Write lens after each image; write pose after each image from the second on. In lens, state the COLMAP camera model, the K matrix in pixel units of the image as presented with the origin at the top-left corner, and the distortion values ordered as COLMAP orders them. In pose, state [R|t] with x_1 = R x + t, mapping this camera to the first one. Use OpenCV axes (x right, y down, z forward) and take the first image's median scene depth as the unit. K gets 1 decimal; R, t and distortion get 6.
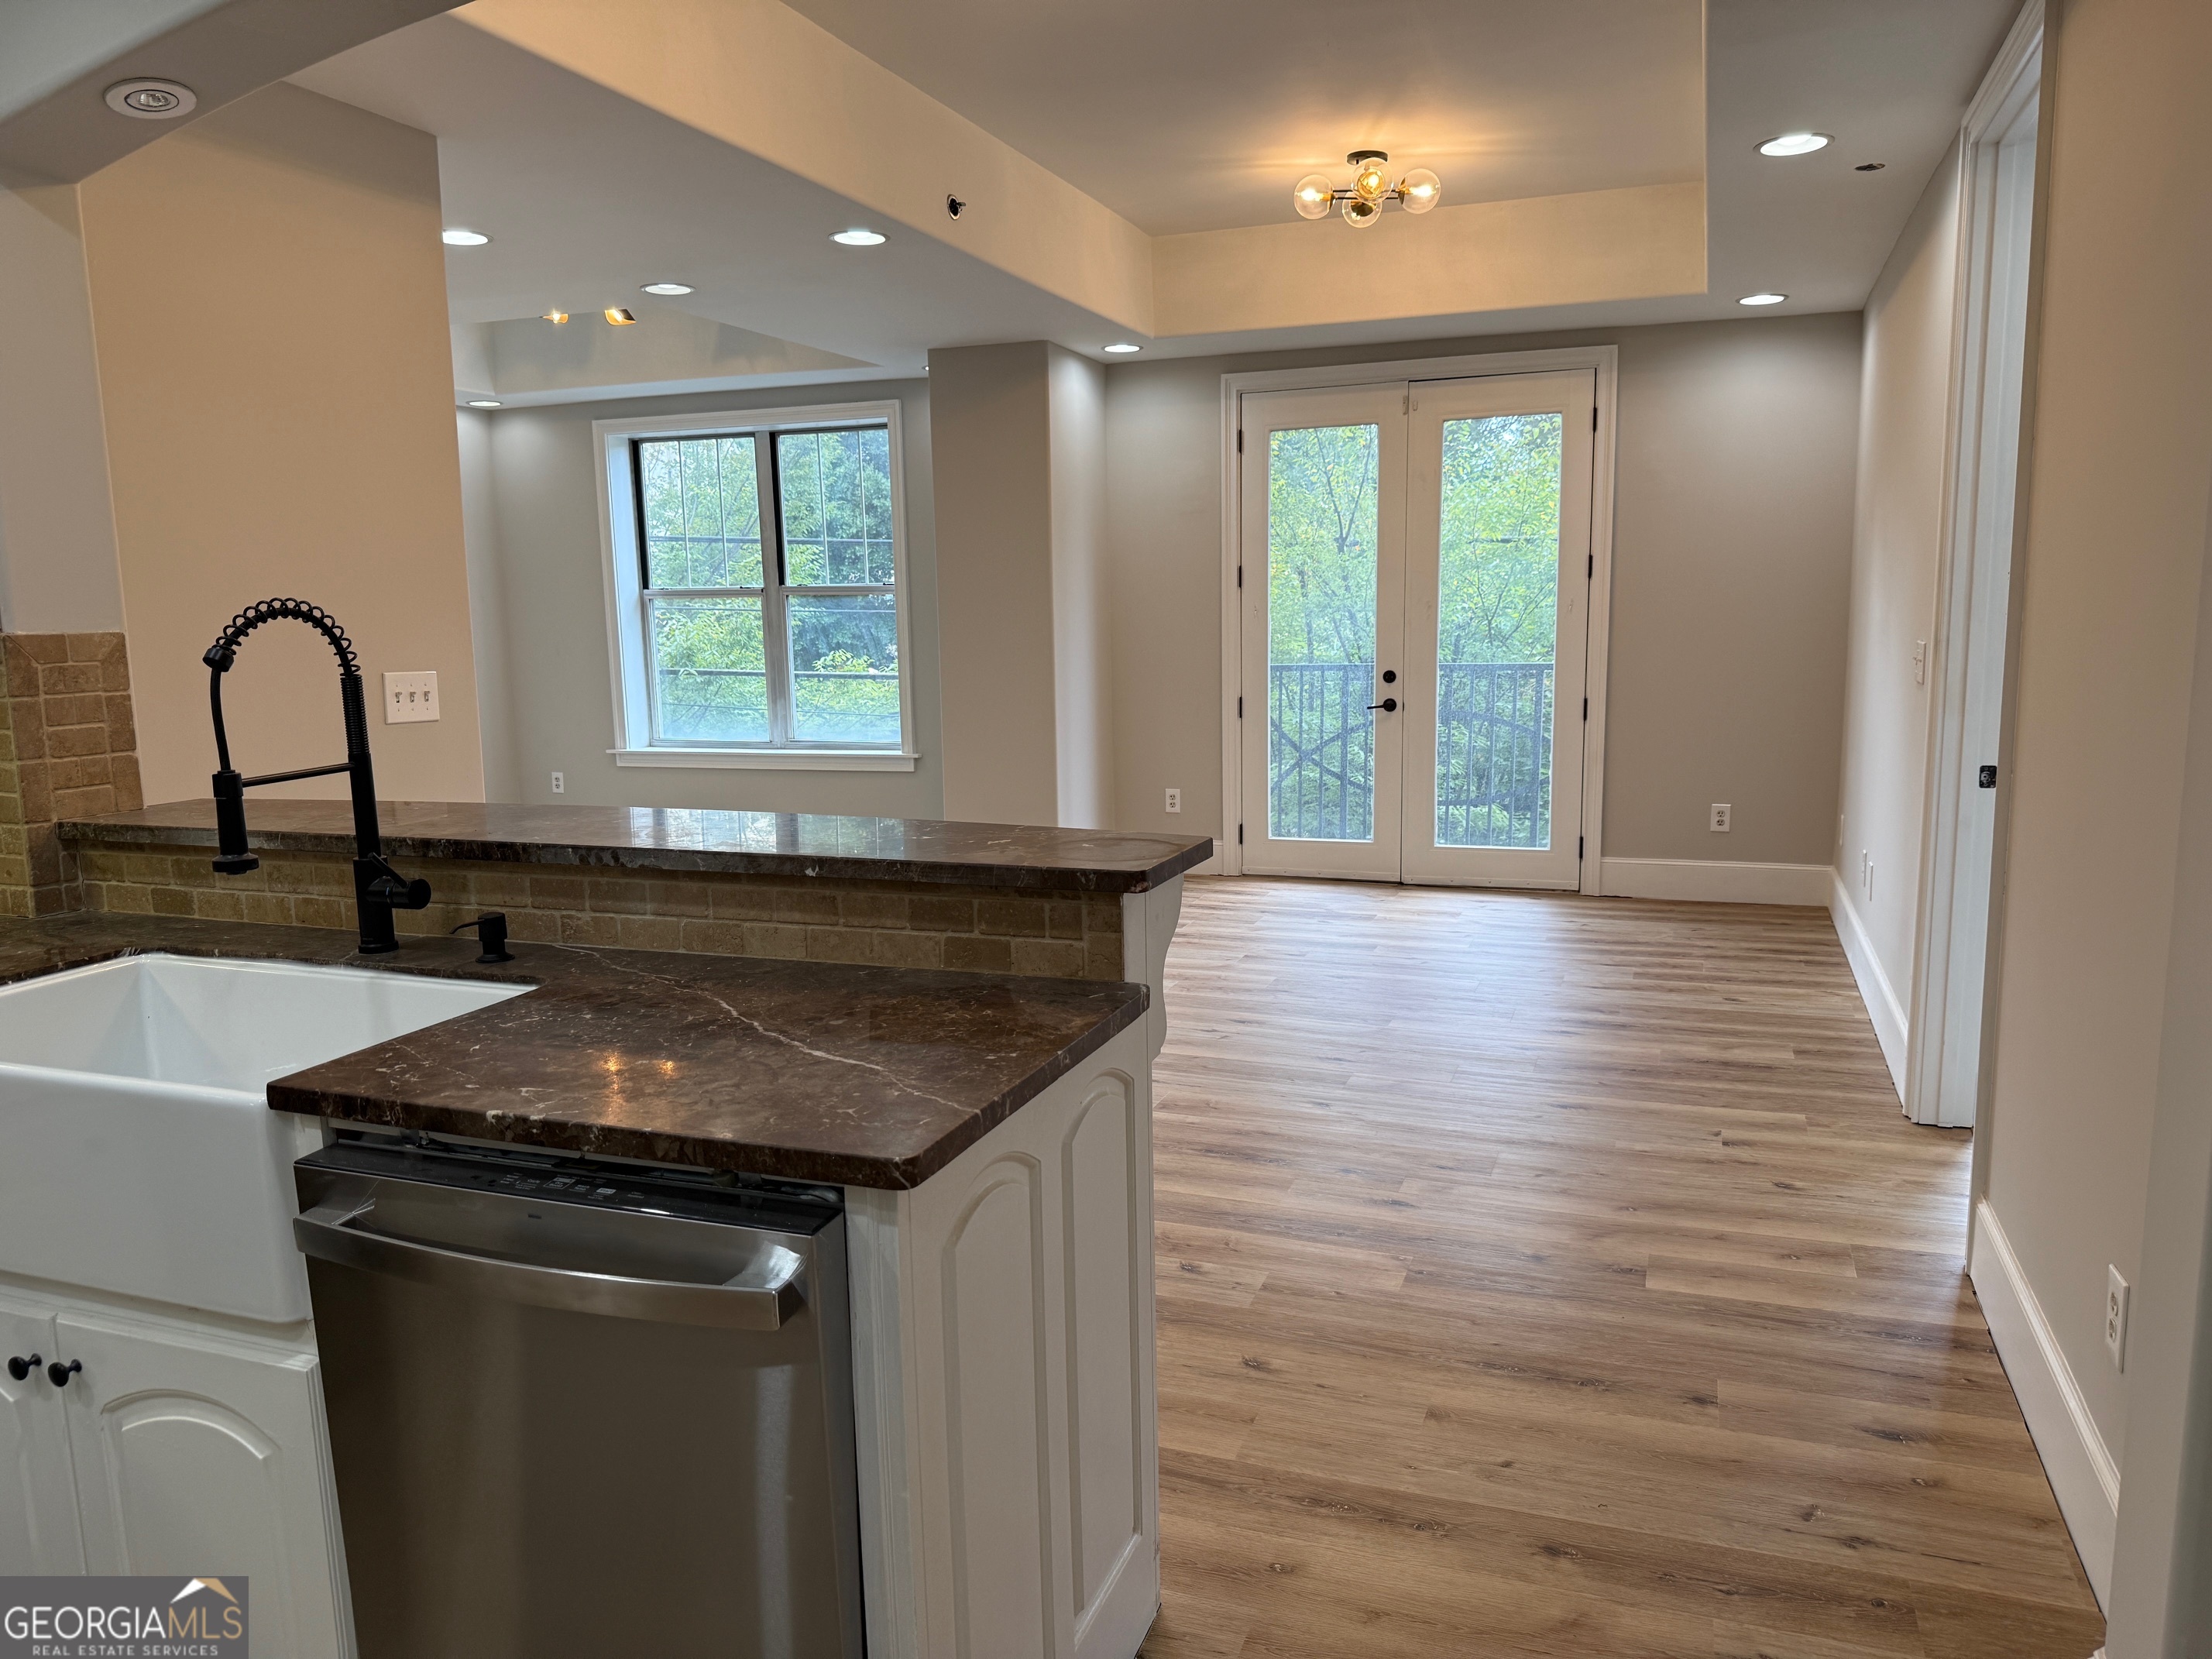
lens RADIAL K [[1557.3, 0, 1109.2], [0, 1557.3, 829.5], [0, 0, 1]] dist [0.078436, -0.104820]
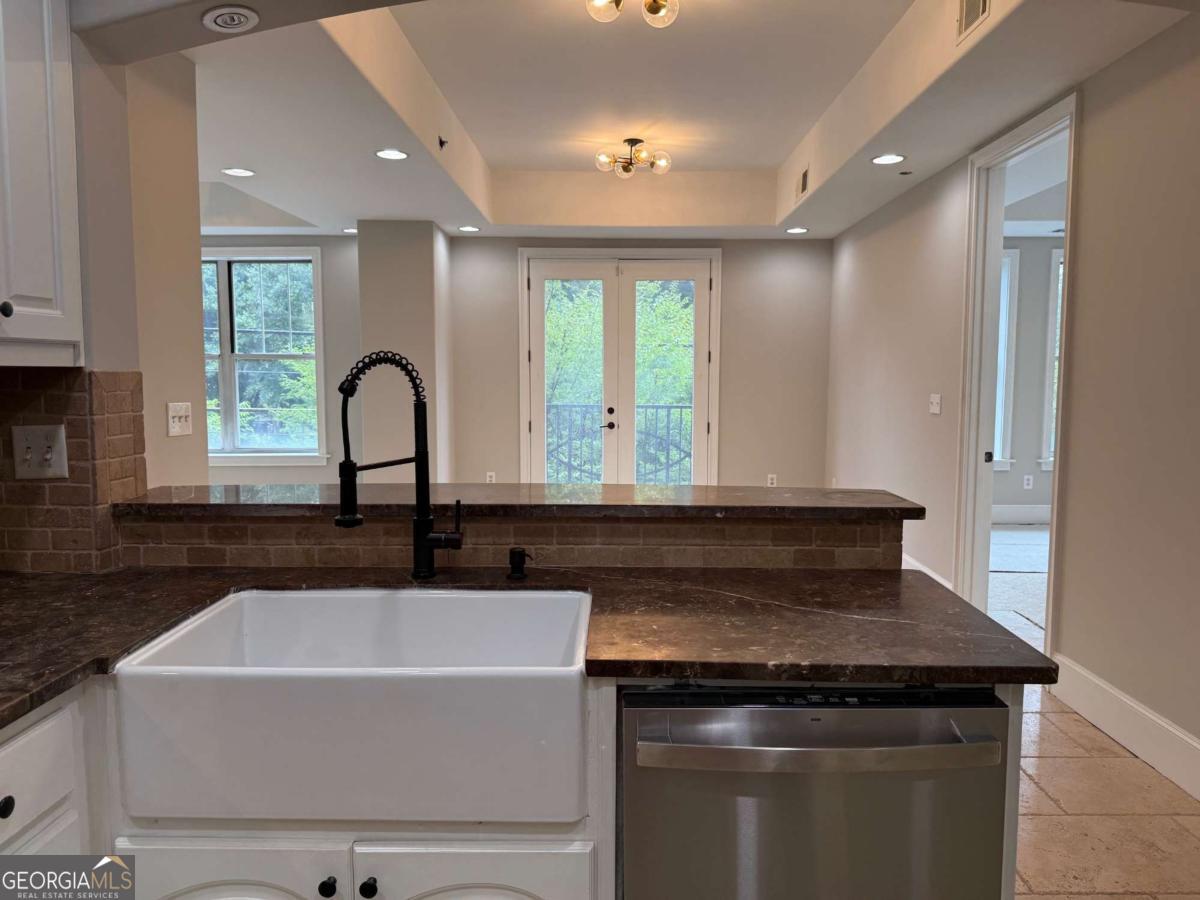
lens RADIAL K [[838.2, 0, 600.0], [0, 838.2, 450.0], [0, 0, 1]] dist [0.089610, -0.104357]
pose [[0.940770, -0.010611, 0.338880, -0.272923], [0.028664, 0.998421, -0.048313, -0.001578], [-0.337832, 0.055165, 0.939588, 0.069576]]
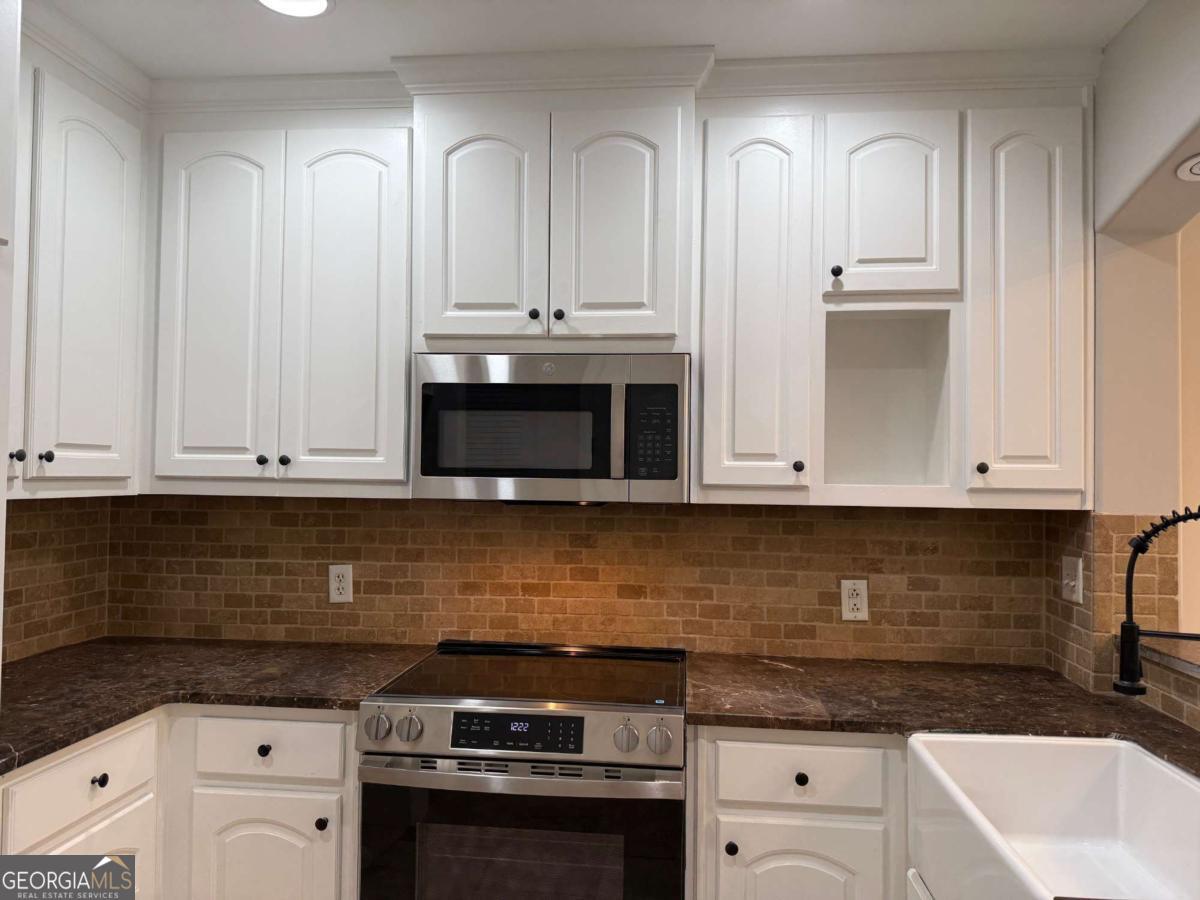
lens RADIAL K [[844.8, 0, 601.8], [0, 844.8, 450.0], [0, 0, 1]] dist [0.078436, -0.104820]
pose [[0.255672, -0.006711, -0.966740, 0.013168], [-0.153768, 0.986964, -0.047518, -0.035191], [0.954457, 0.160802, 0.251307, 0.145409]]
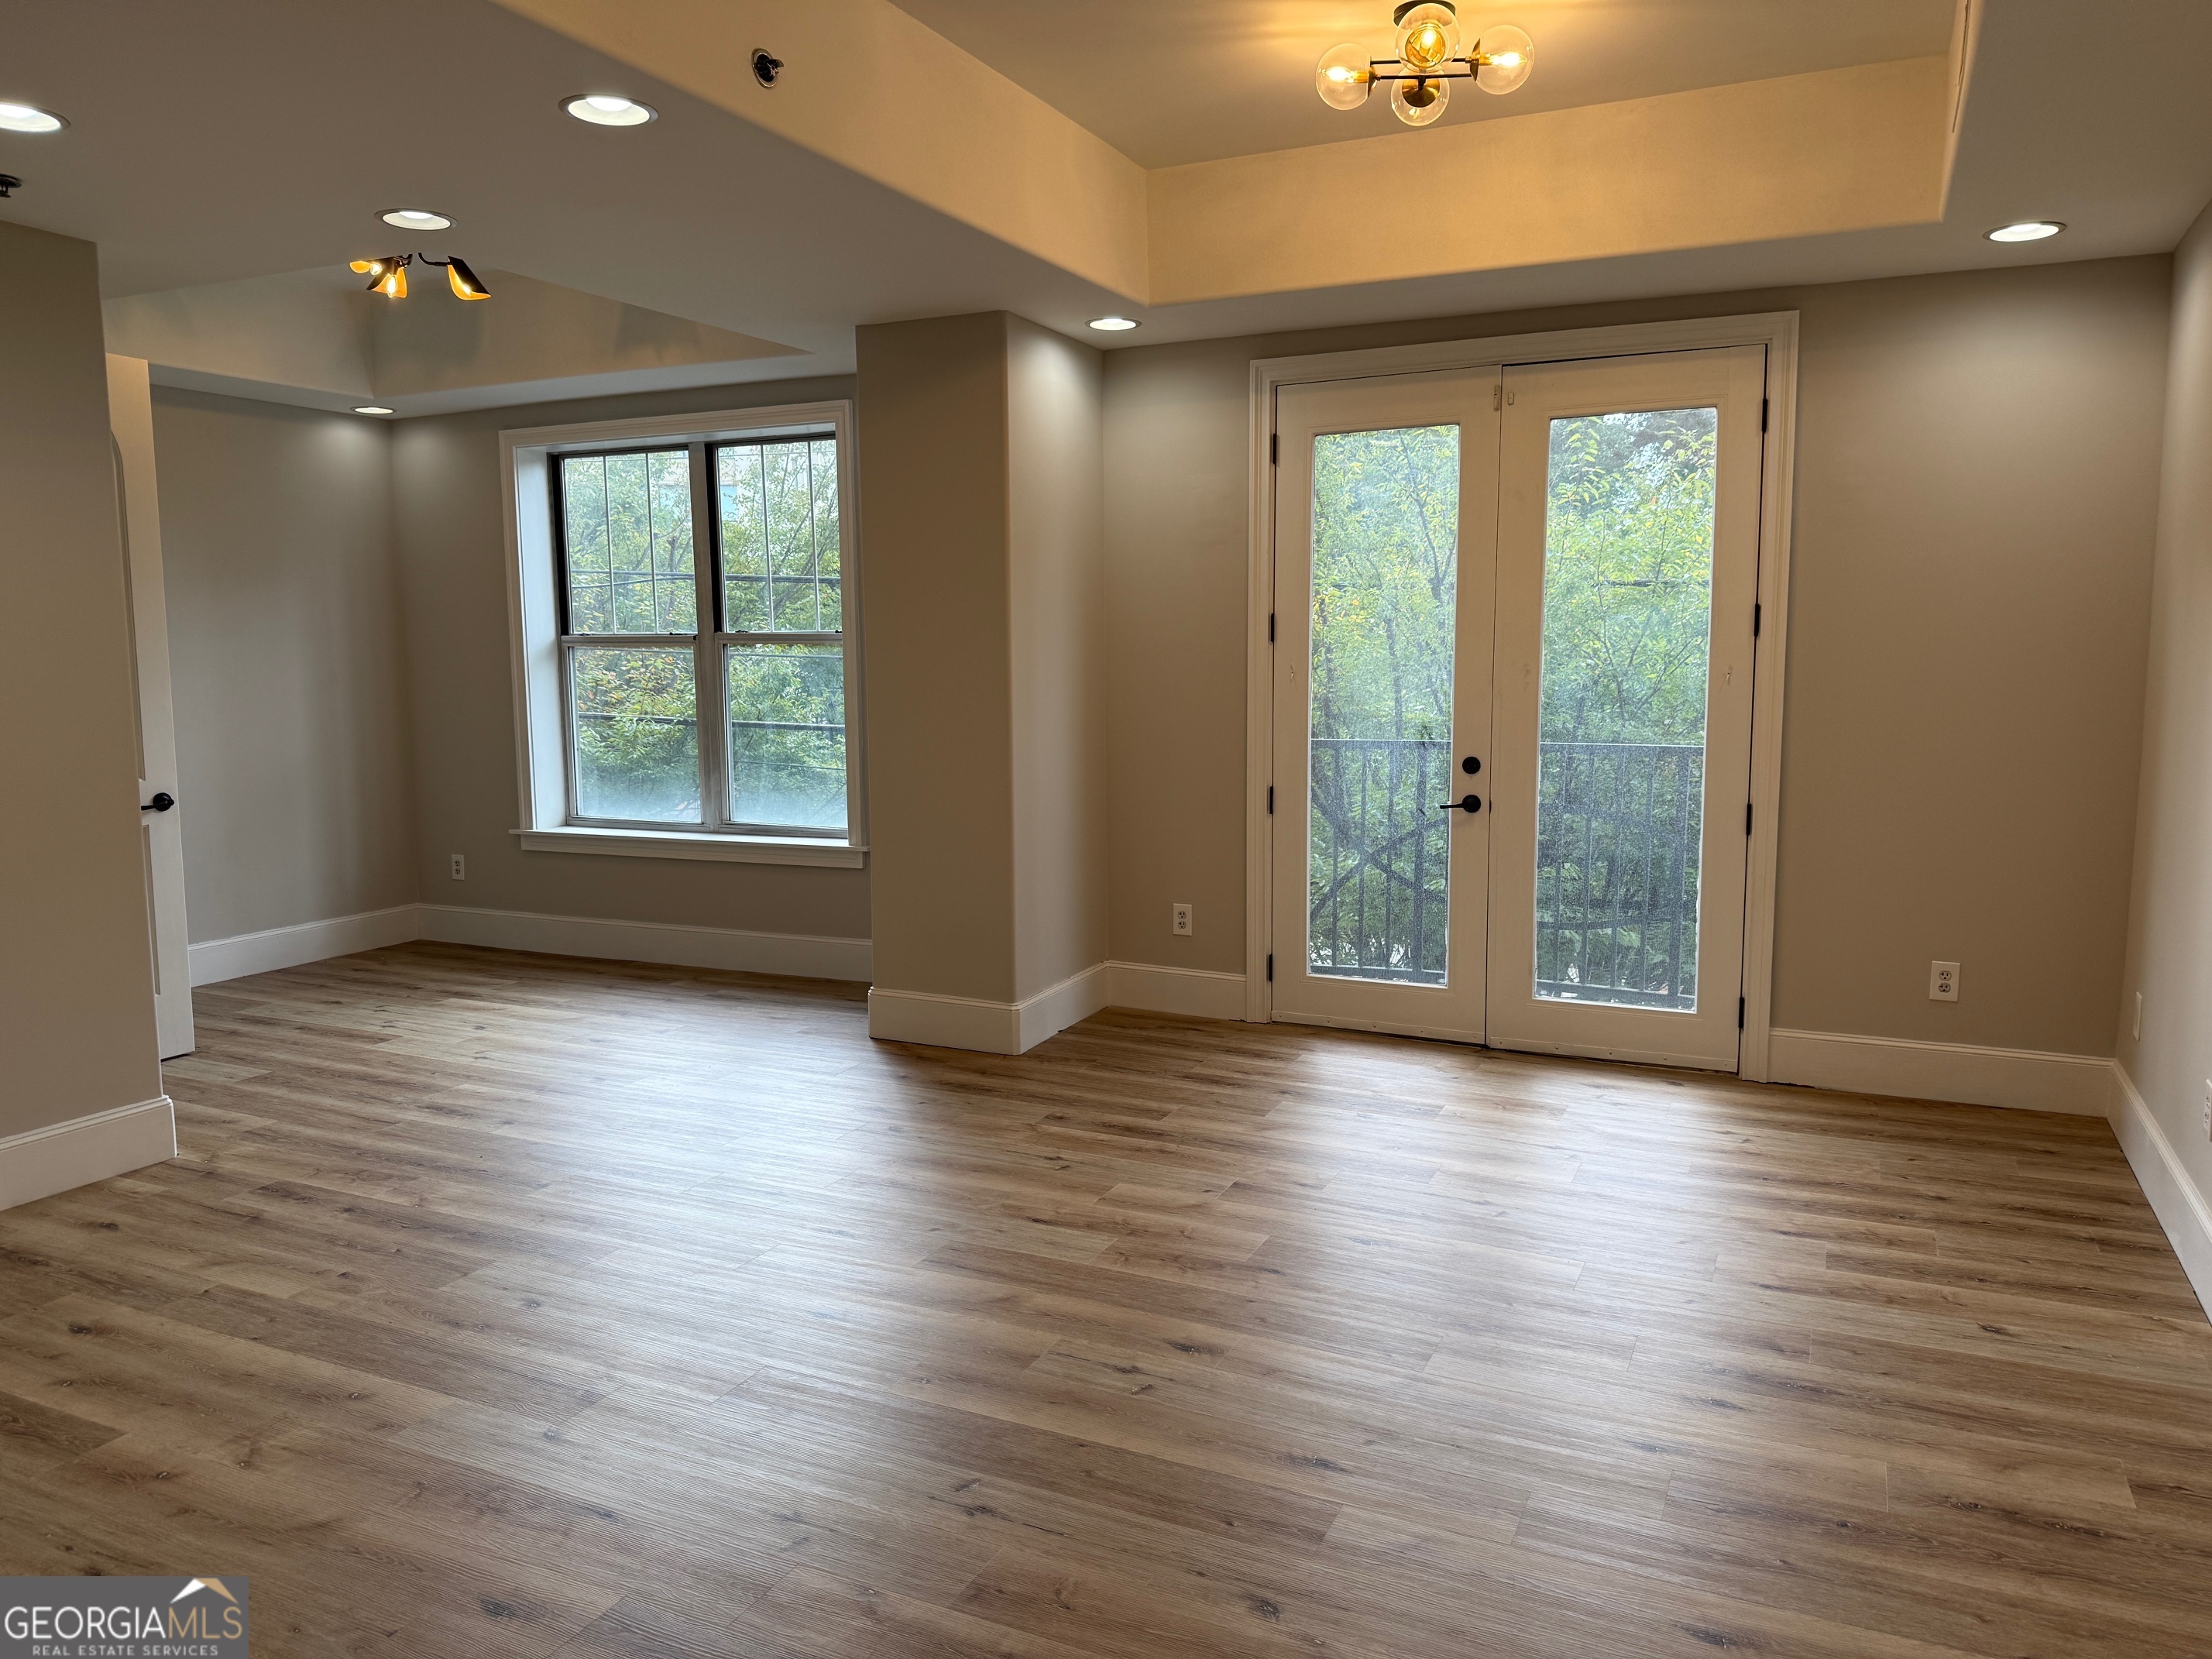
lens RADIAL K [[1551.1, 0, 1108.5], [0, 1551.1, 822.9], [0, 0, 1]] dist [0.060888, -0.072212]
pose [[0.996322, 0.020488, -0.083206, 0.108300], [-0.022789, 0.999381, -0.026806, -0.072590], [0.082606, 0.028604, 0.996172, 0.392549]]
